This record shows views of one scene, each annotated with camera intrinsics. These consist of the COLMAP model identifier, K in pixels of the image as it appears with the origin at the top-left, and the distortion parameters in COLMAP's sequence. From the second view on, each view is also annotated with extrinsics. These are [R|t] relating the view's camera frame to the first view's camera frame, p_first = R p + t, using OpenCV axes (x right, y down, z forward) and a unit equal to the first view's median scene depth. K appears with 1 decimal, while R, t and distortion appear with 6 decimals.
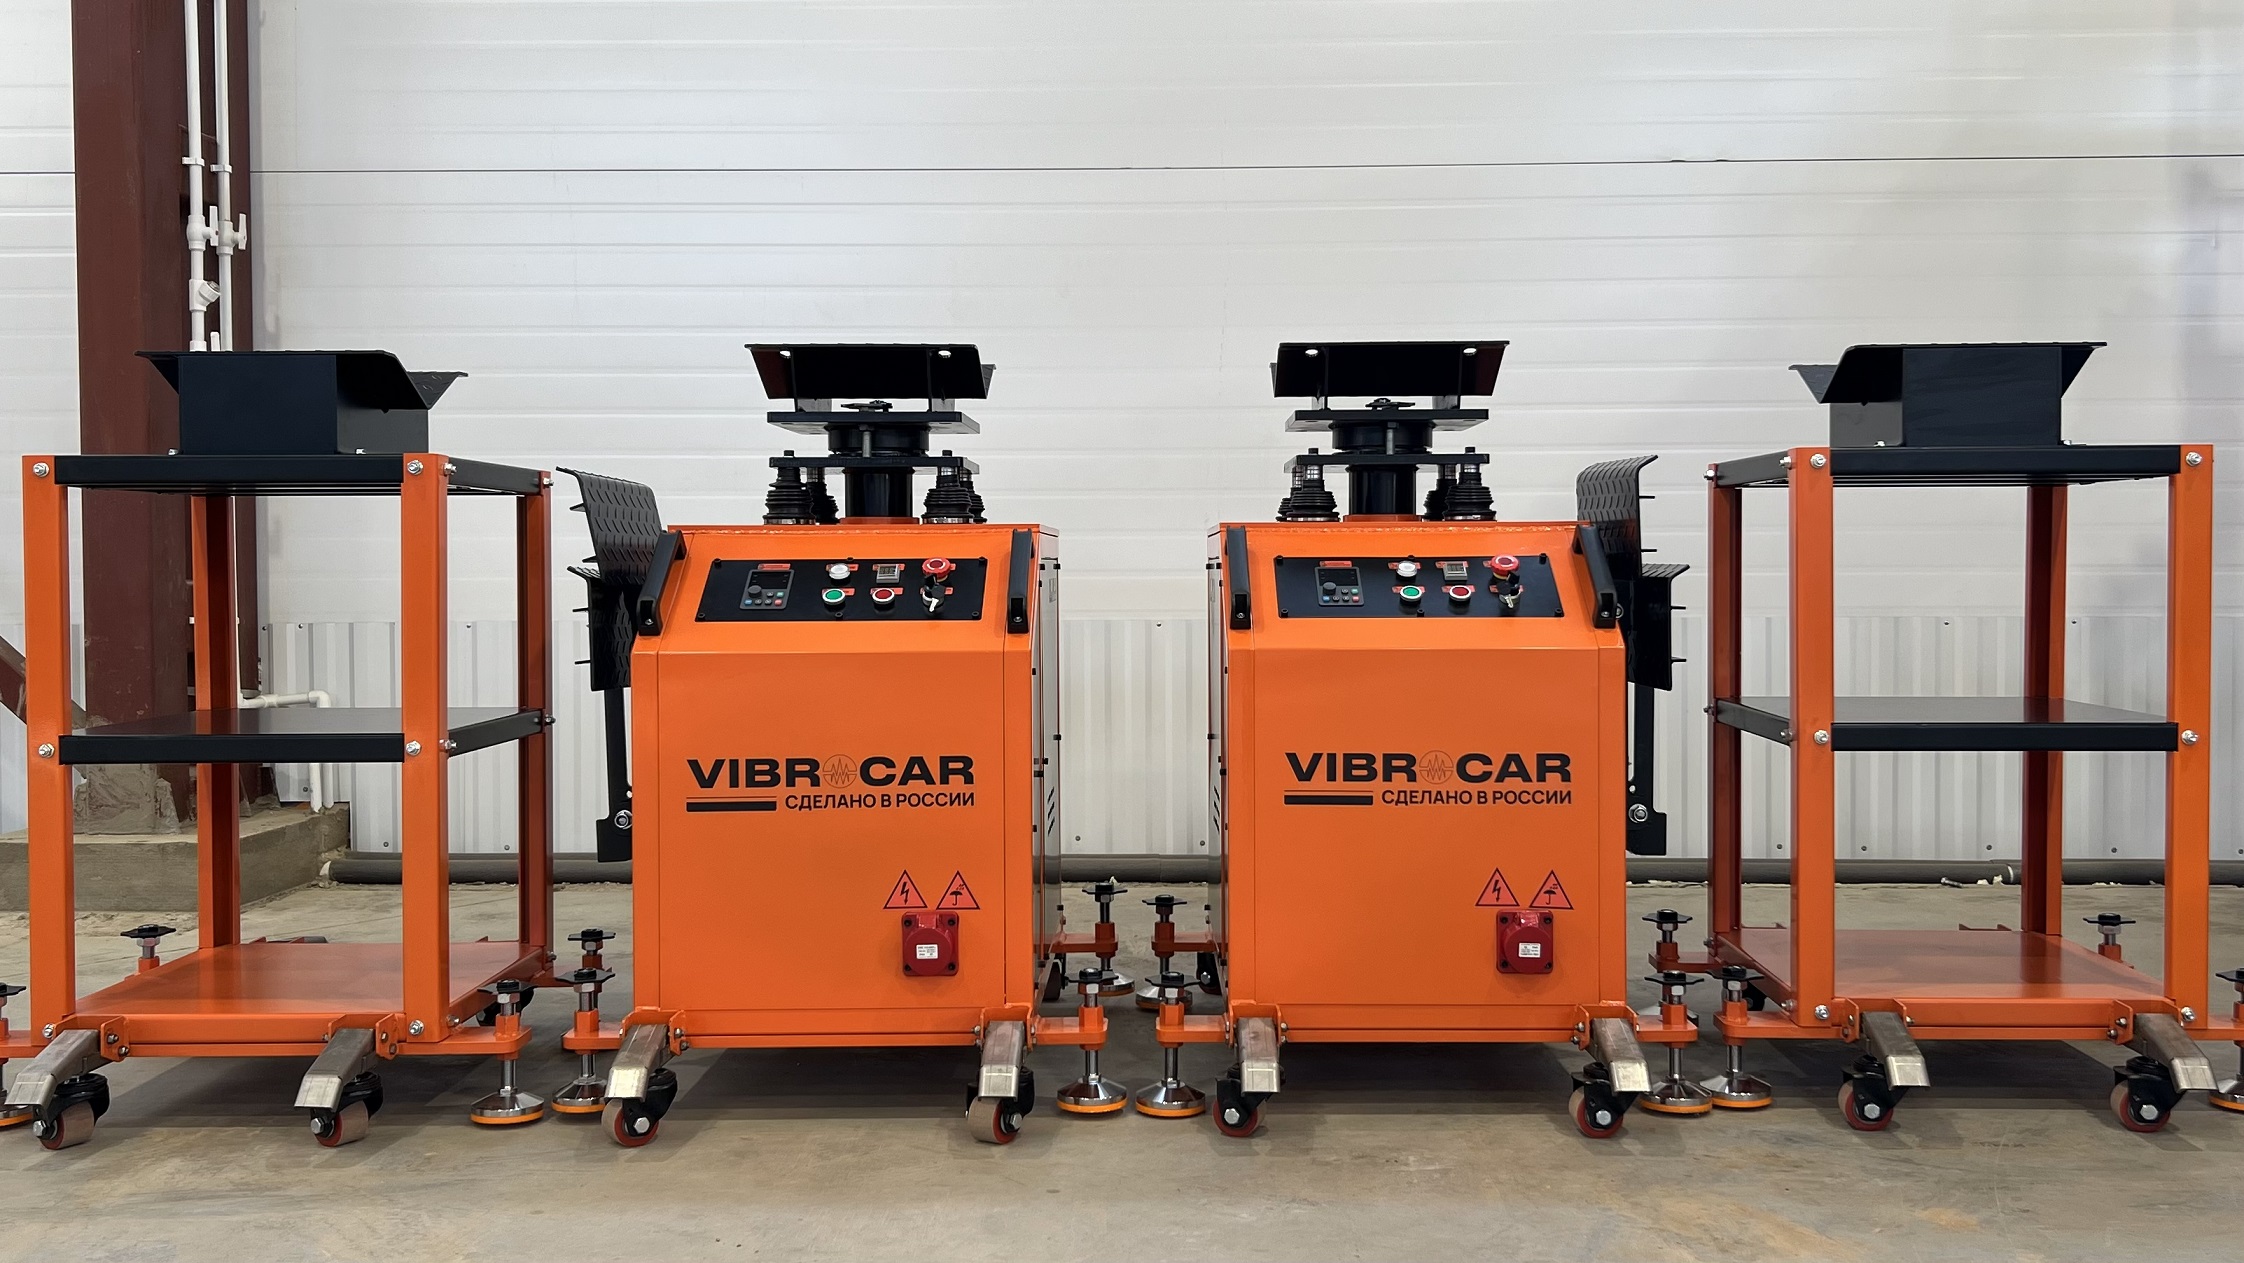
lens RADIAL K [[1904.1, 0, 1120.8], [0, 1904.1, 565.5], [0, 0, 1]] dist [0.056280, -0.001233]
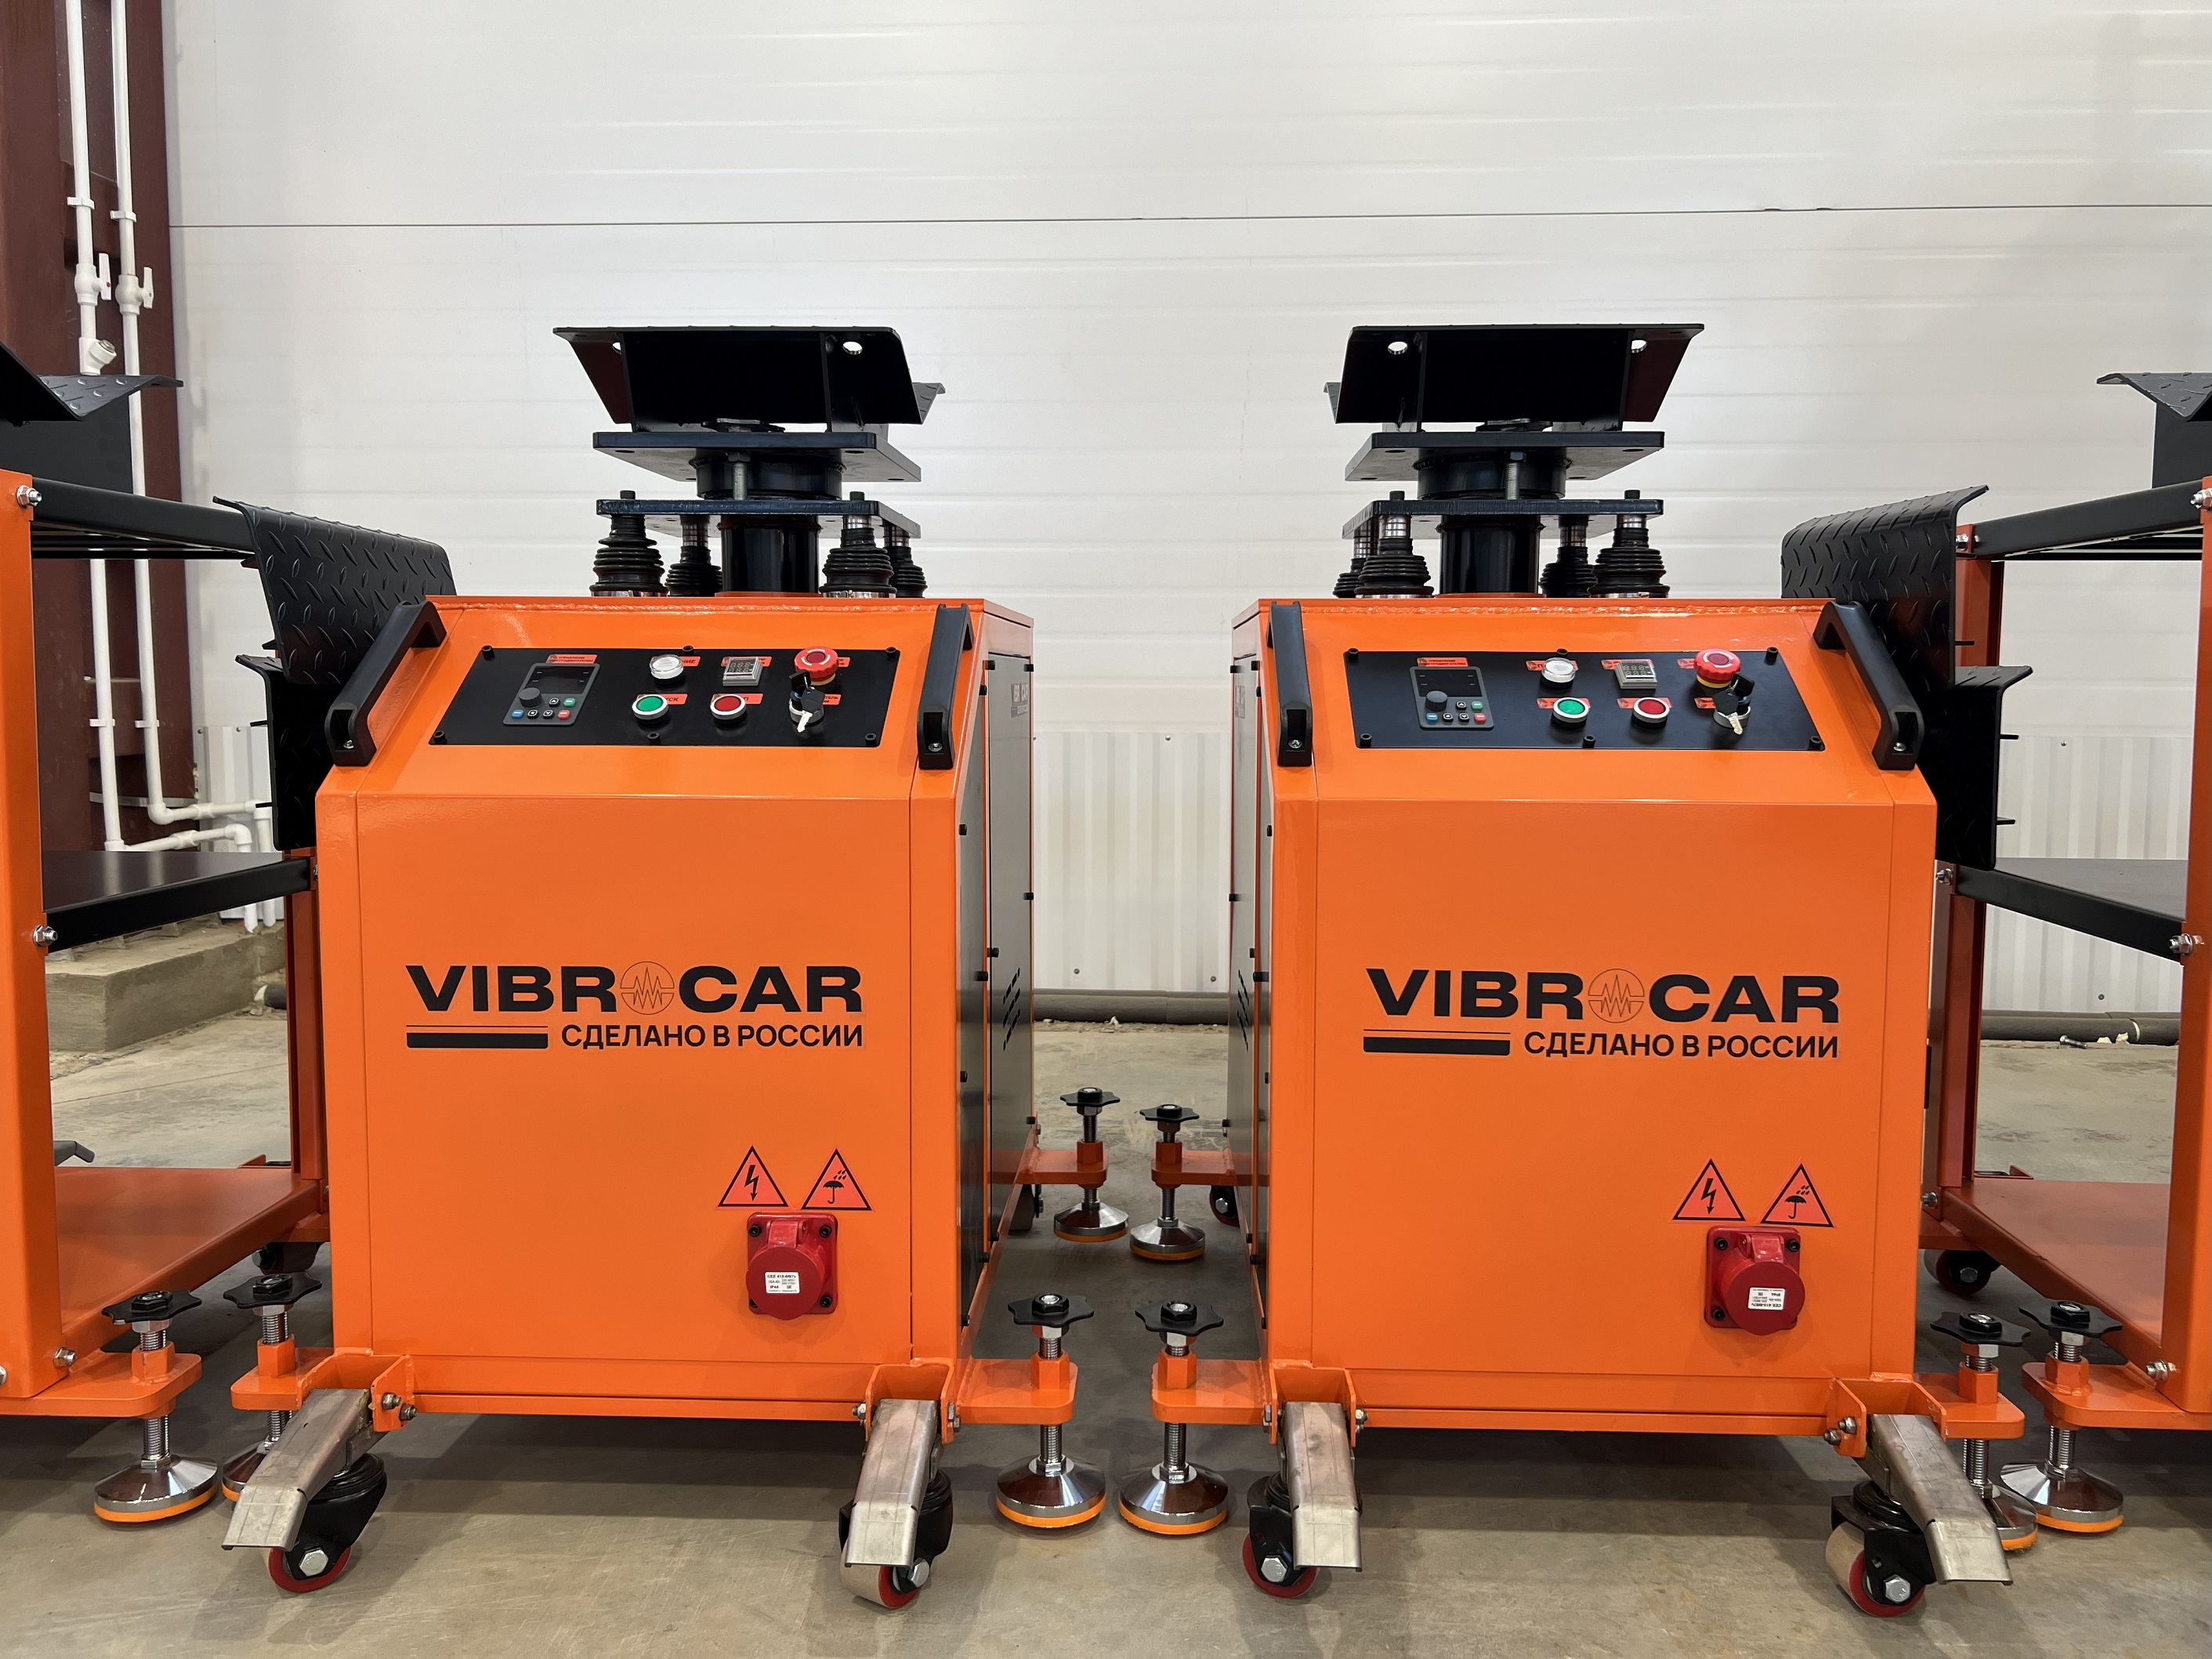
lens RADIAL K [[1685.0, 0, 1108.6], [0, 1685.0, 796.4], [0, 0, 1]] dist [0.035404, -0.029651]
pose [[0.999820, 0.009777, -0.016283, 0.011267], [-0.008597, 0.997439, 0.071005, 0.005108], [0.016936, -0.070853, 0.997343, 0.453086]]
